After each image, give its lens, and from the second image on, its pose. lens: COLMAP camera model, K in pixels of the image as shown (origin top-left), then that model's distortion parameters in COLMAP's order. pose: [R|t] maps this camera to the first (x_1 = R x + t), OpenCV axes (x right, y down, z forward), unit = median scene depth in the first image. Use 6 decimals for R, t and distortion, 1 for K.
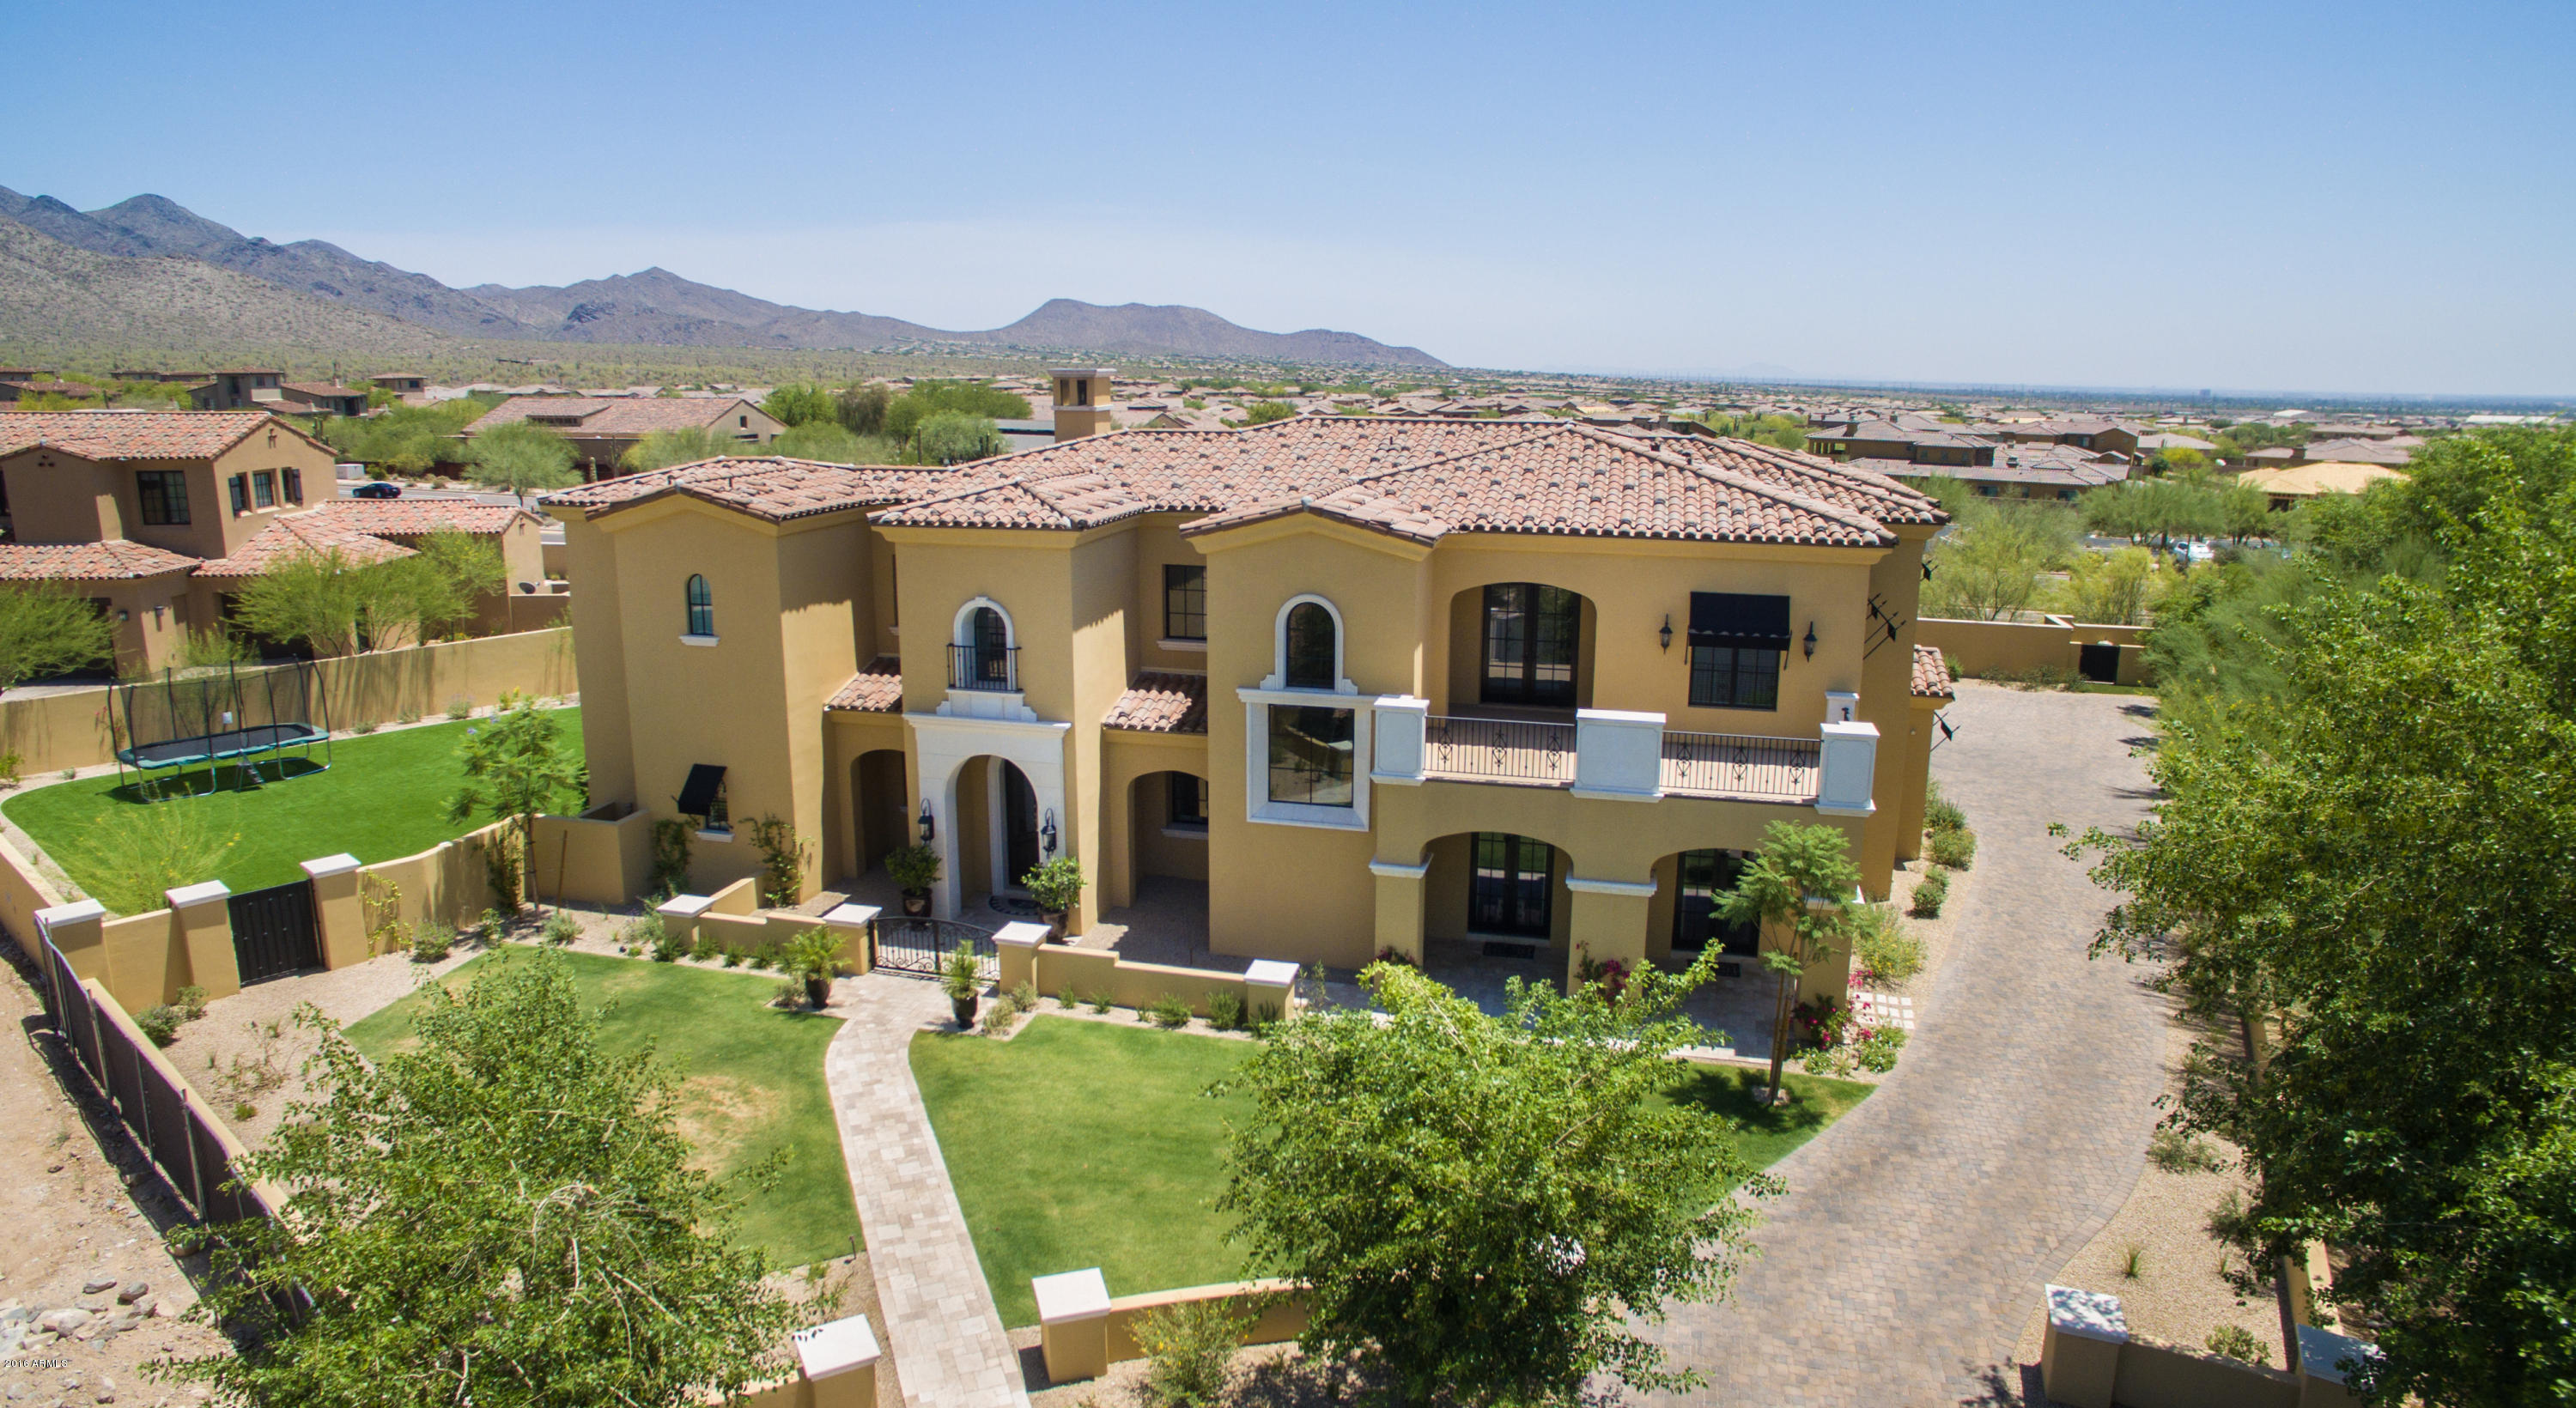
lens RADIAL K [[1505.3, 0, 1288.0], [0, 1505.3, 704.0], [0, 0, 1]] dist [-0.132879, 0.093260]
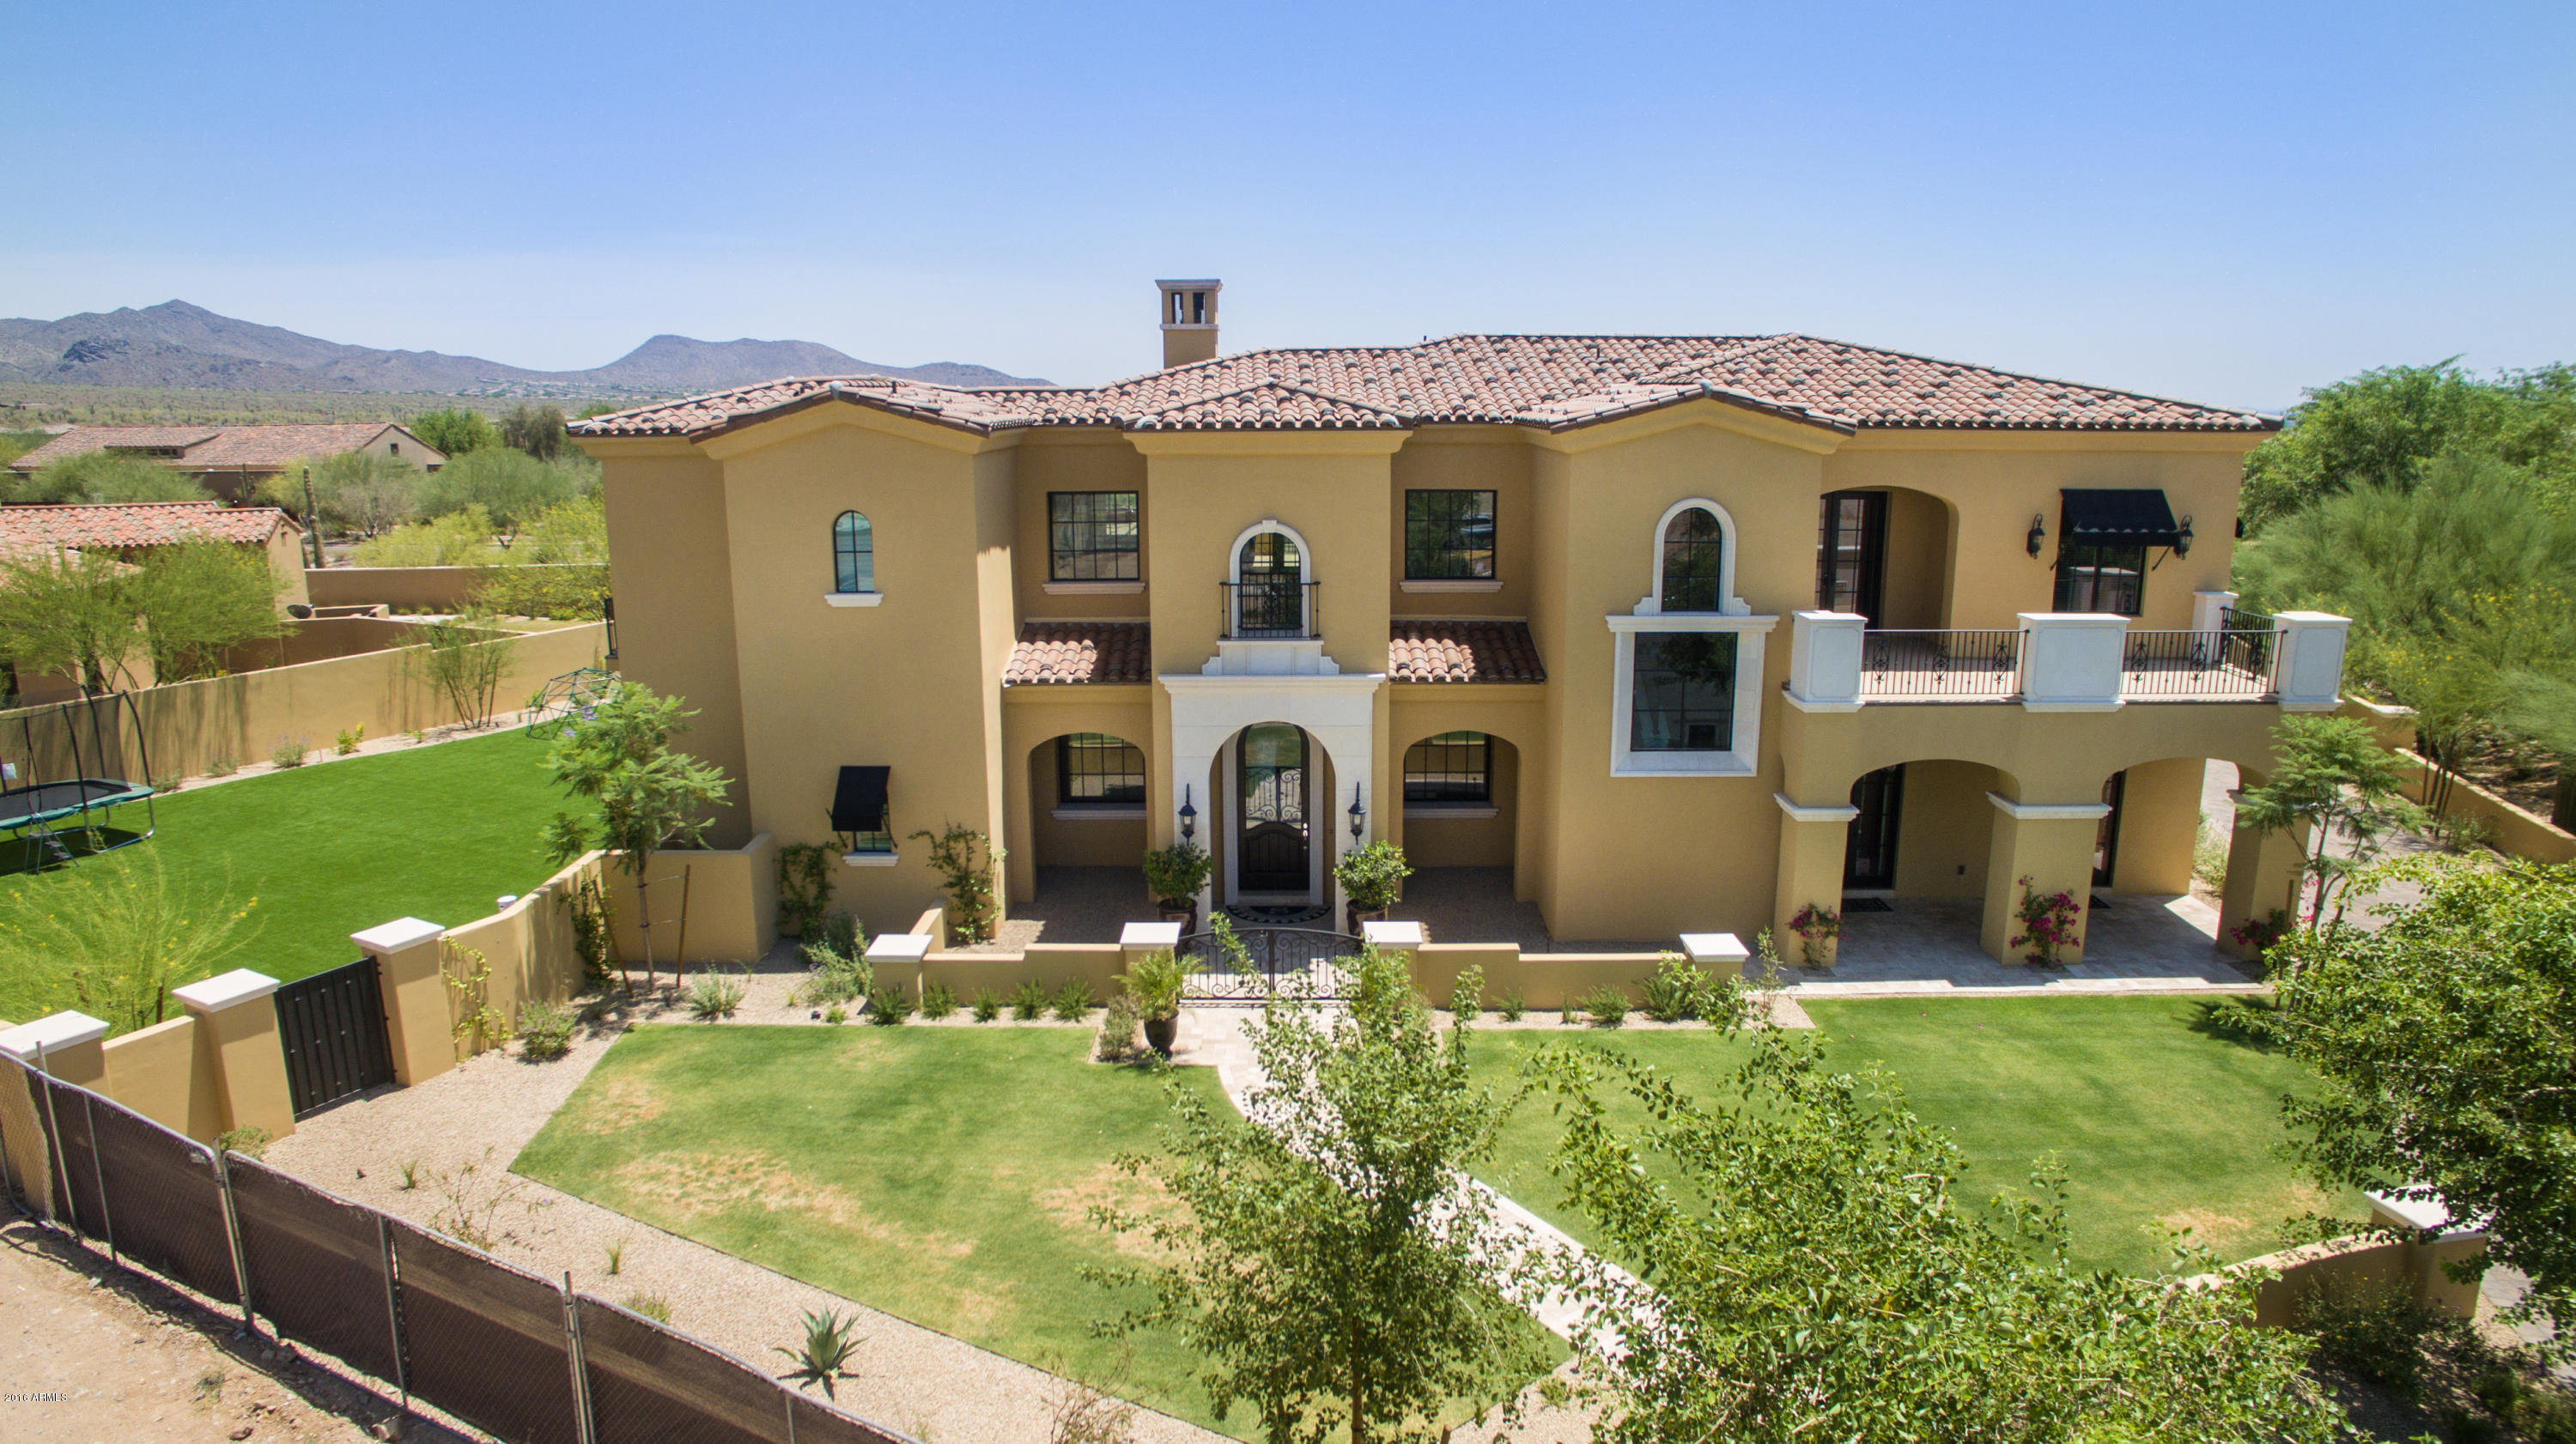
lens RADIAL K [[1537.6, 0, 1288.0], [0, 1537.6, 722.0], [0, 0, 1]] dist [-0.123740, 0.087475]
pose [[0.973108, -0.061430, 0.222009, -0.382592], [0.063976, 0.997942, -0.004289, 0.039453], [-0.221289, 0.018377, 0.975035, 0.206484]]
